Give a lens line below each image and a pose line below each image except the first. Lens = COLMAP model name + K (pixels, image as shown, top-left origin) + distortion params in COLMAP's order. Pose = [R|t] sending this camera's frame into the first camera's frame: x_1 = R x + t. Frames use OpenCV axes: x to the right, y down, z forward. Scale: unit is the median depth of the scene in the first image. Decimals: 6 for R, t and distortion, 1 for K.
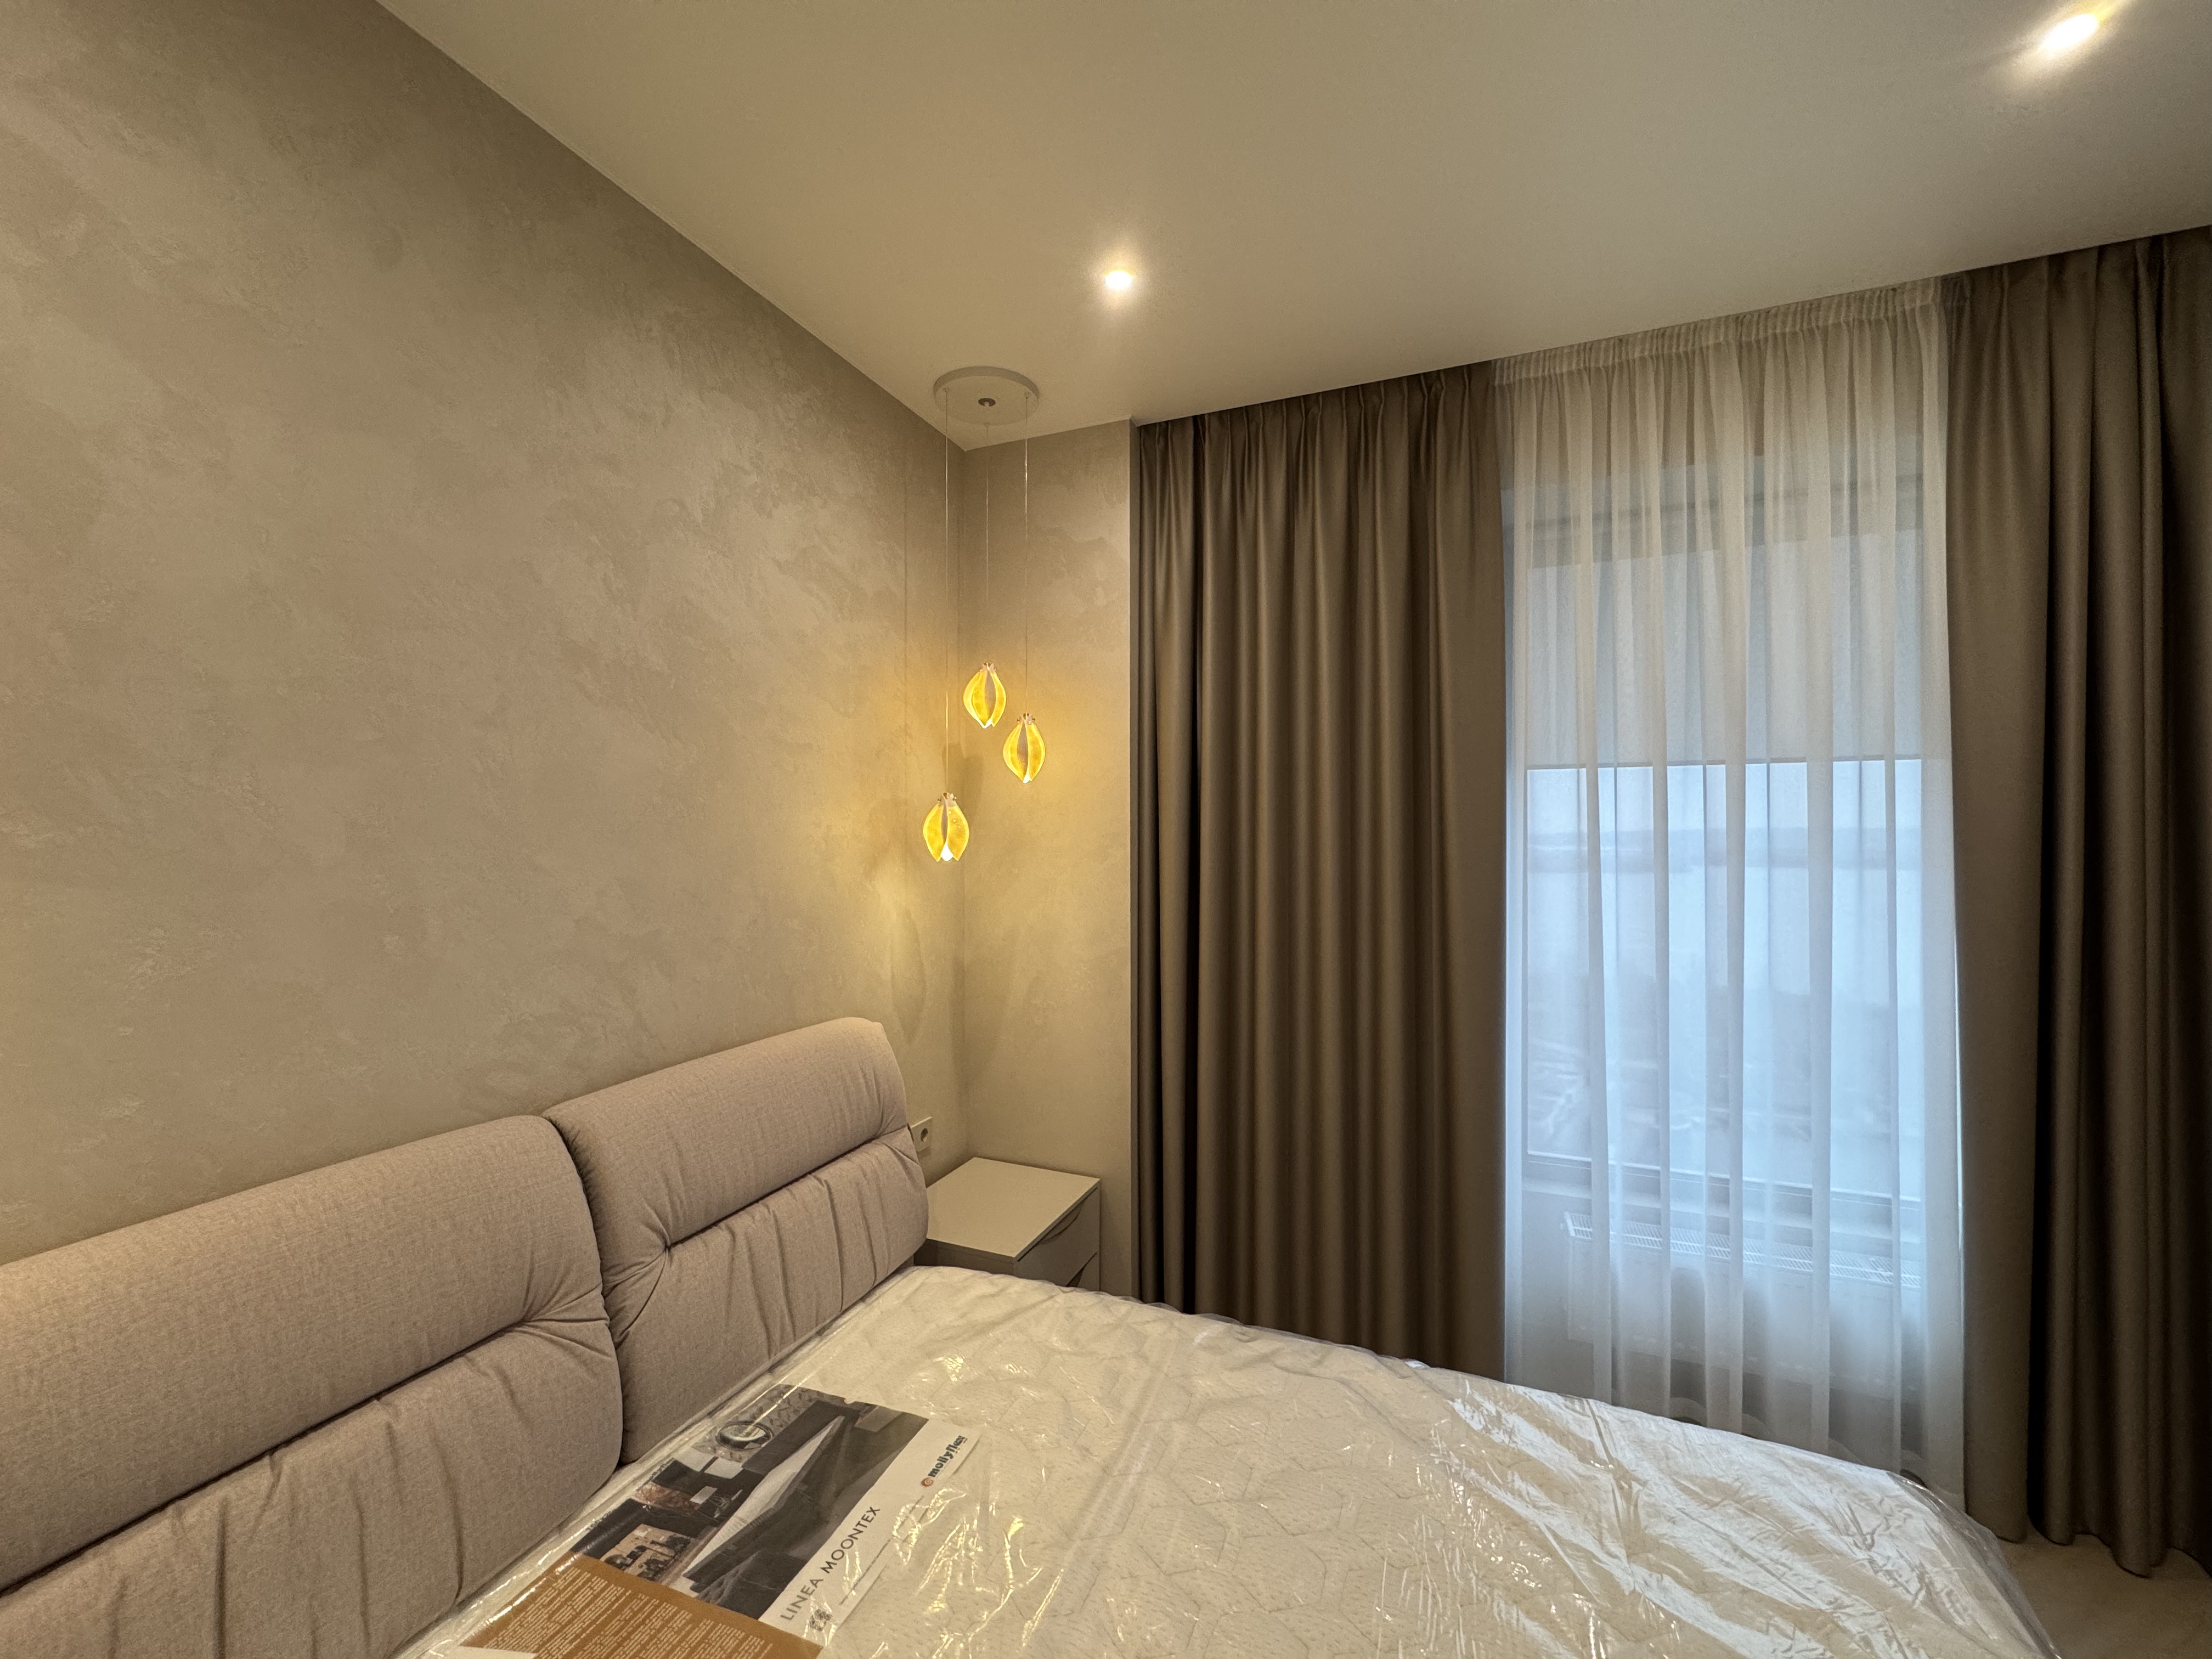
lens RADIAL K [[880.0, 0, 1103.7], [0, 880.0, 833.6], [0, 0, 1]] dist [0.001854, 0.000073]
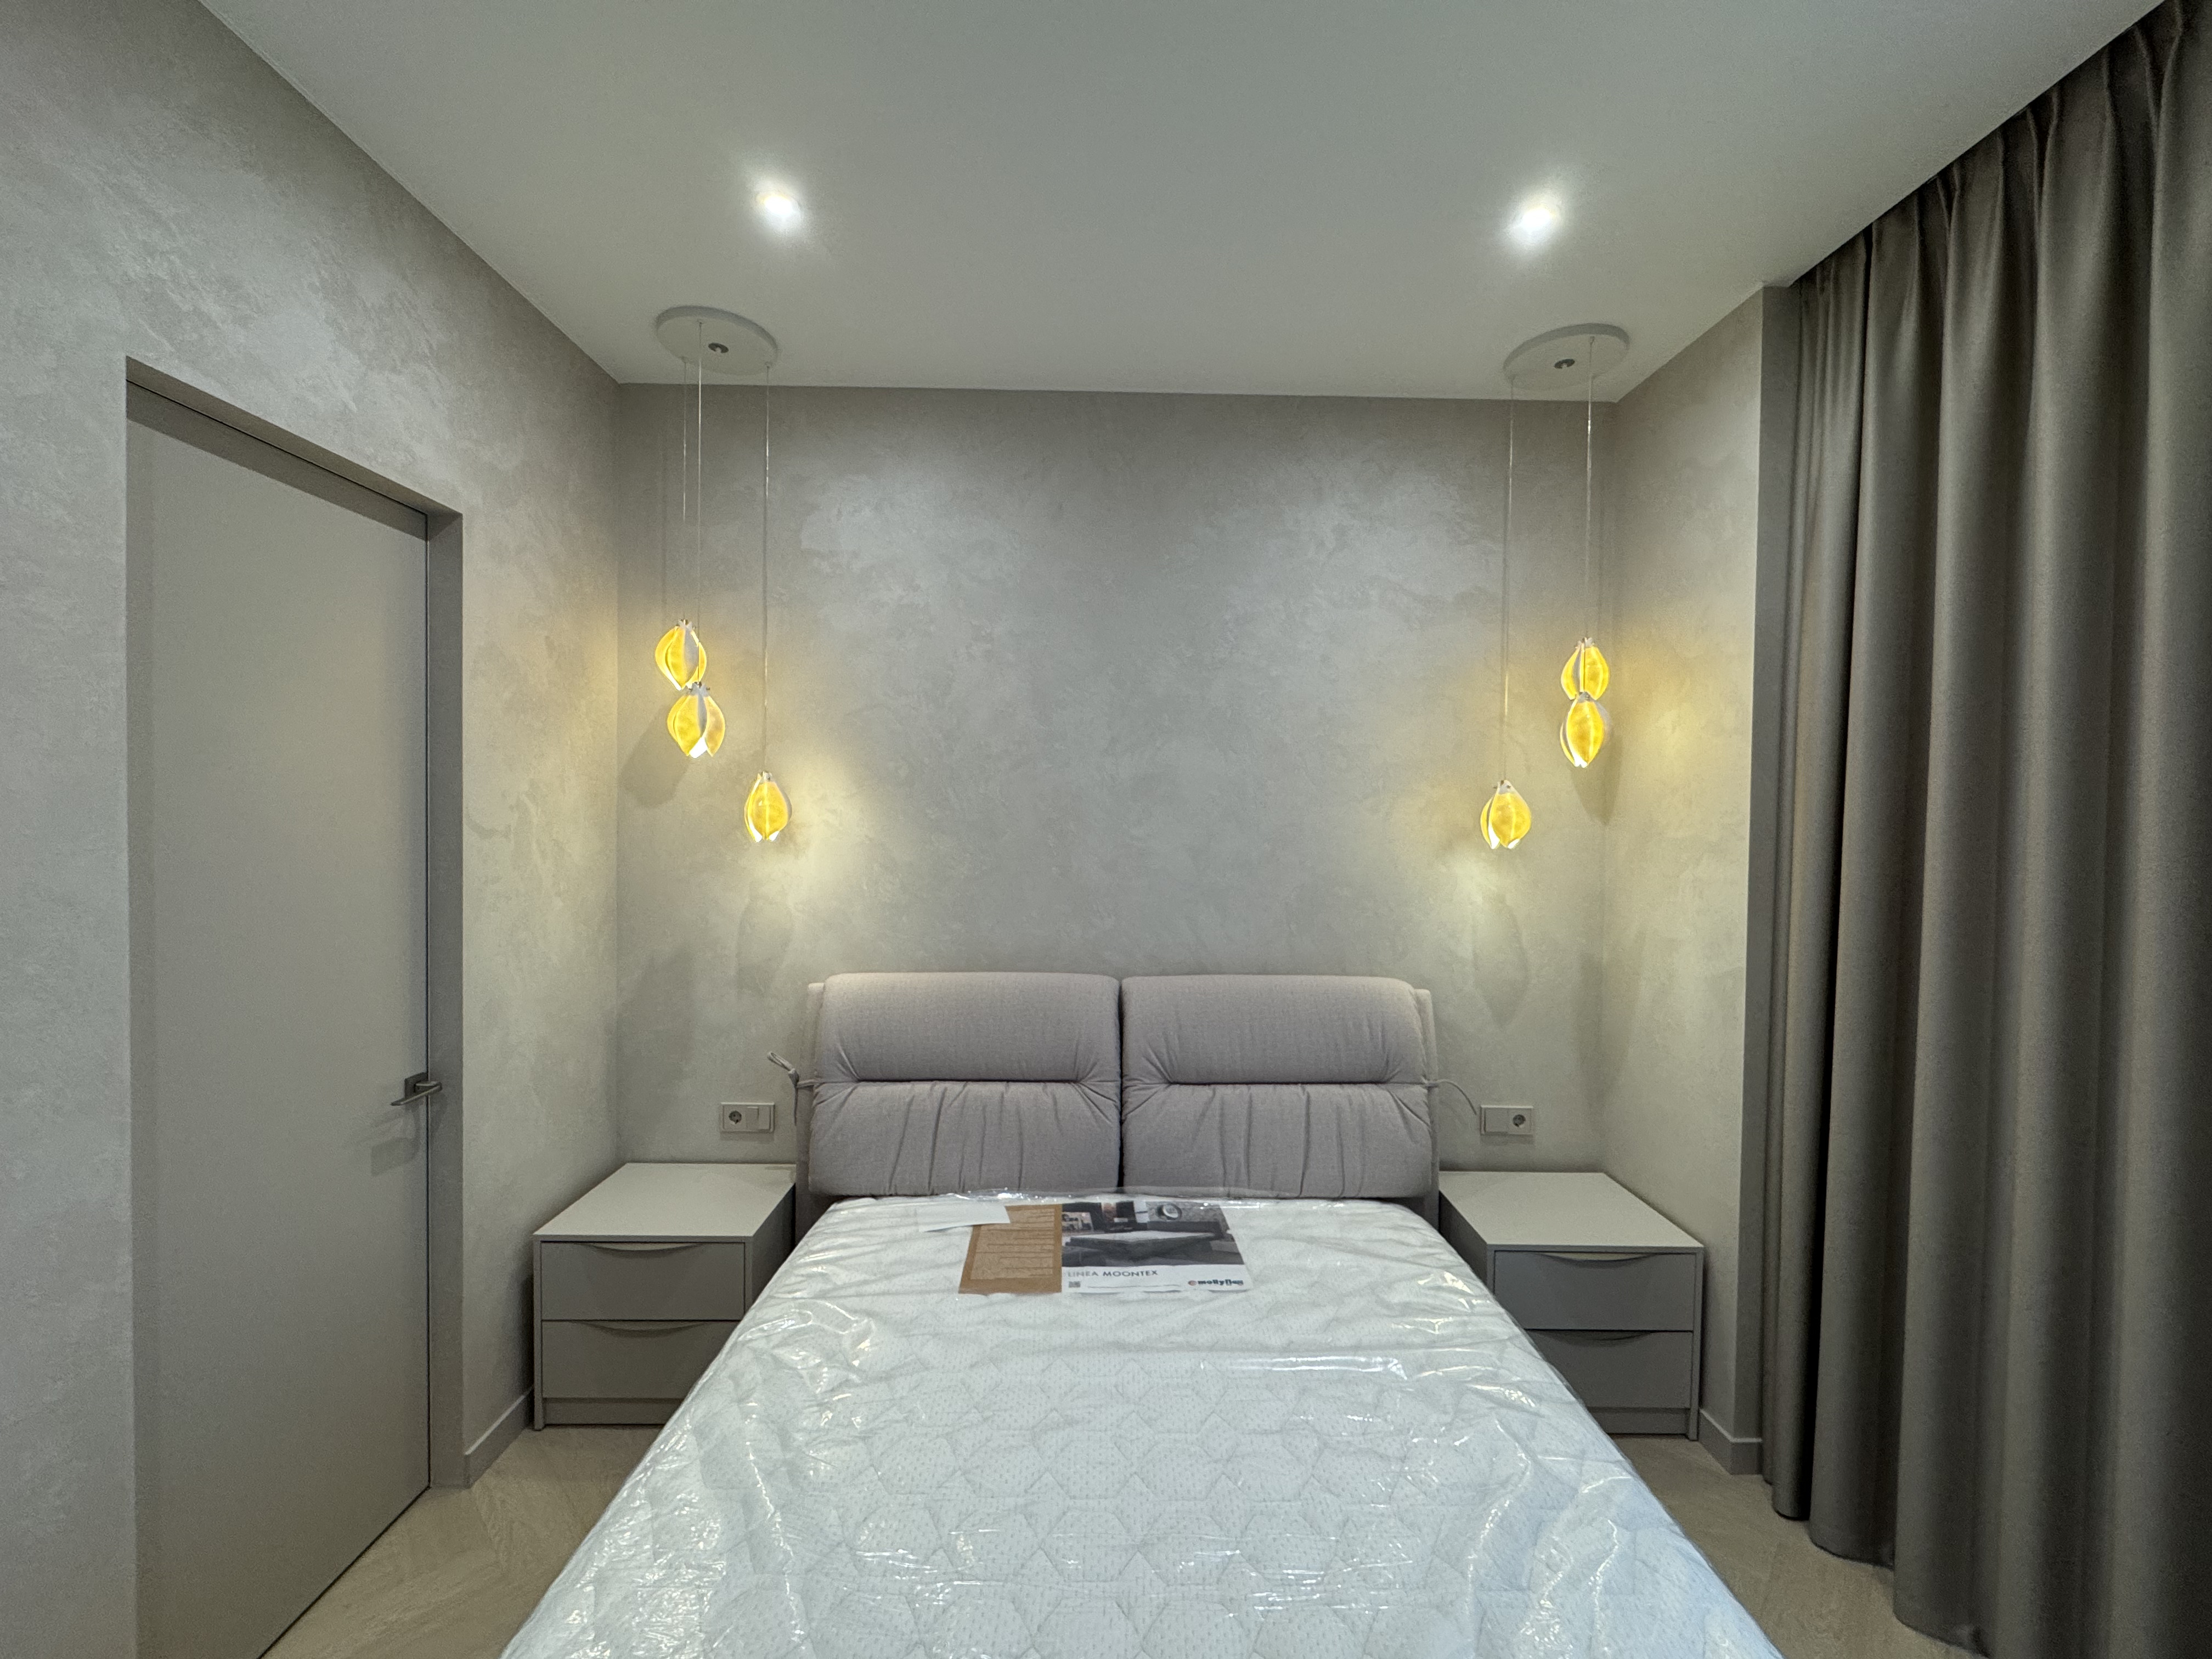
lens RADIAL K [[888.2, 0, 1106.0], [0, 888.2, 829.5], [0, 0, 1]] dist [-0.002485, 0.000028]
pose [[0.392942, 0.023933, -0.919252, 0.820392], [-0.012001, 0.999710, 0.020897, -0.008481], [0.919485, 0.002821, 0.393115, 0.255122]]
